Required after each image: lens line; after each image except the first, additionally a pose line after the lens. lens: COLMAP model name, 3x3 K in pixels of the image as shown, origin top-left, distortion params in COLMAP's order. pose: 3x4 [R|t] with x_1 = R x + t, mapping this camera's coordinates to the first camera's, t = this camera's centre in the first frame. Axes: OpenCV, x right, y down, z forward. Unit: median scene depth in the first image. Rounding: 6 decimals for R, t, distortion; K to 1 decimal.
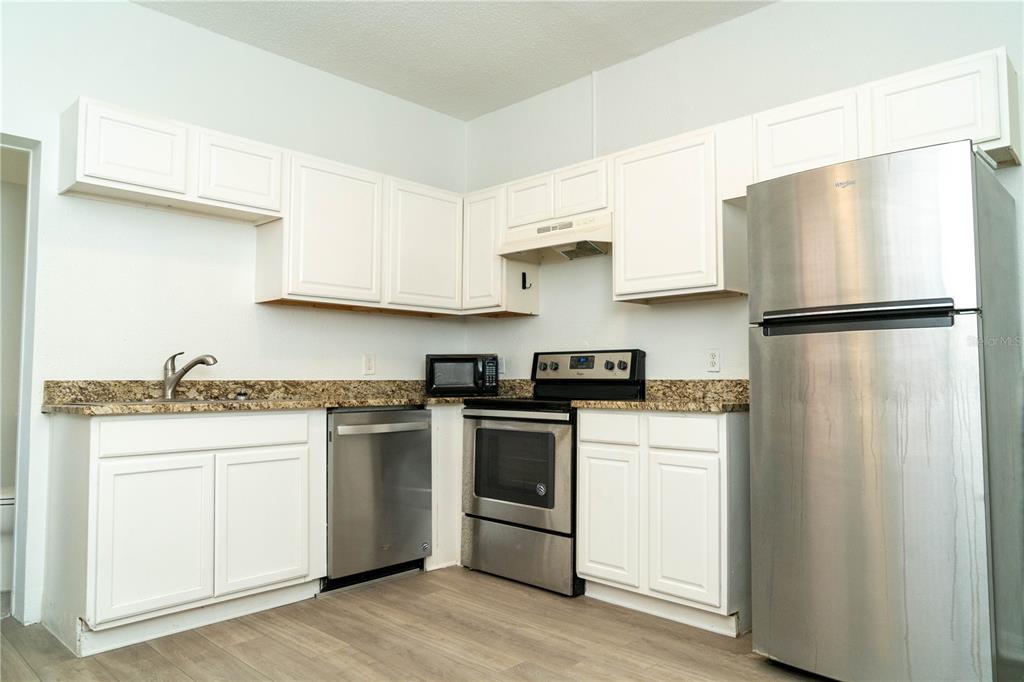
lens RADIAL K [[686.4, 0, 492.1], [0, 686.4, 341.9], [0, 0, 1]] dist [-0.005878, -0.001393]
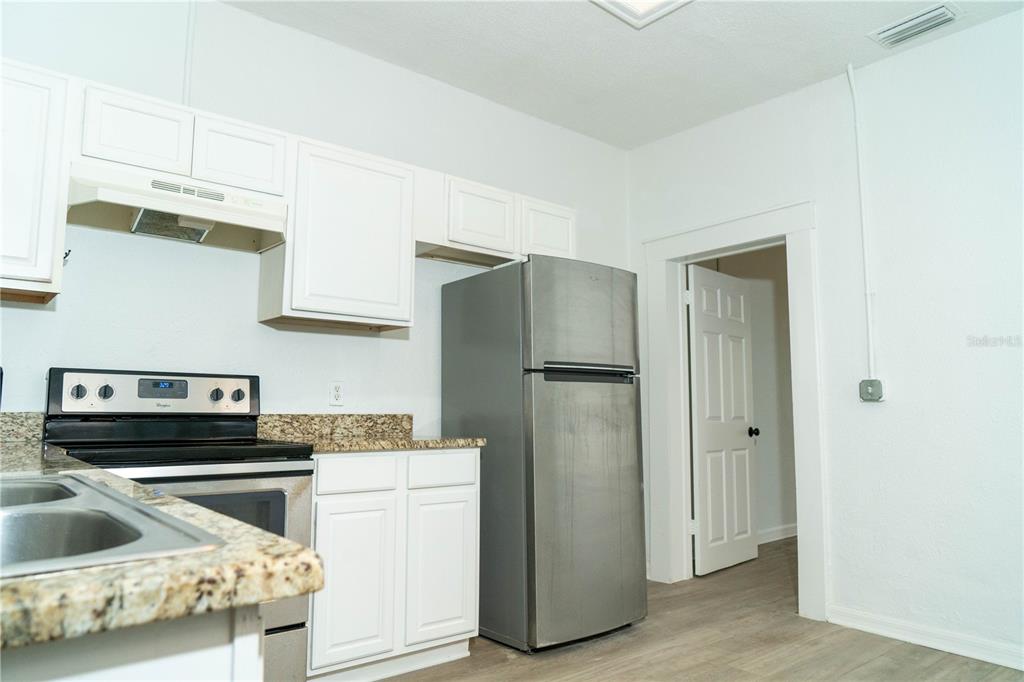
lens RADIAL K [[694.5, 0, 543.9], [0, 694.5, 337.7], [0, 0, 1]] dist [-0.003378, -0.000456]
pose [[0.084079, 0.104384, 0.990977, -0.595931], [-0.063437, 0.993041, -0.099219, 0.027059], [-0.994438, -0.054523, 0.090116, 0.628991]]
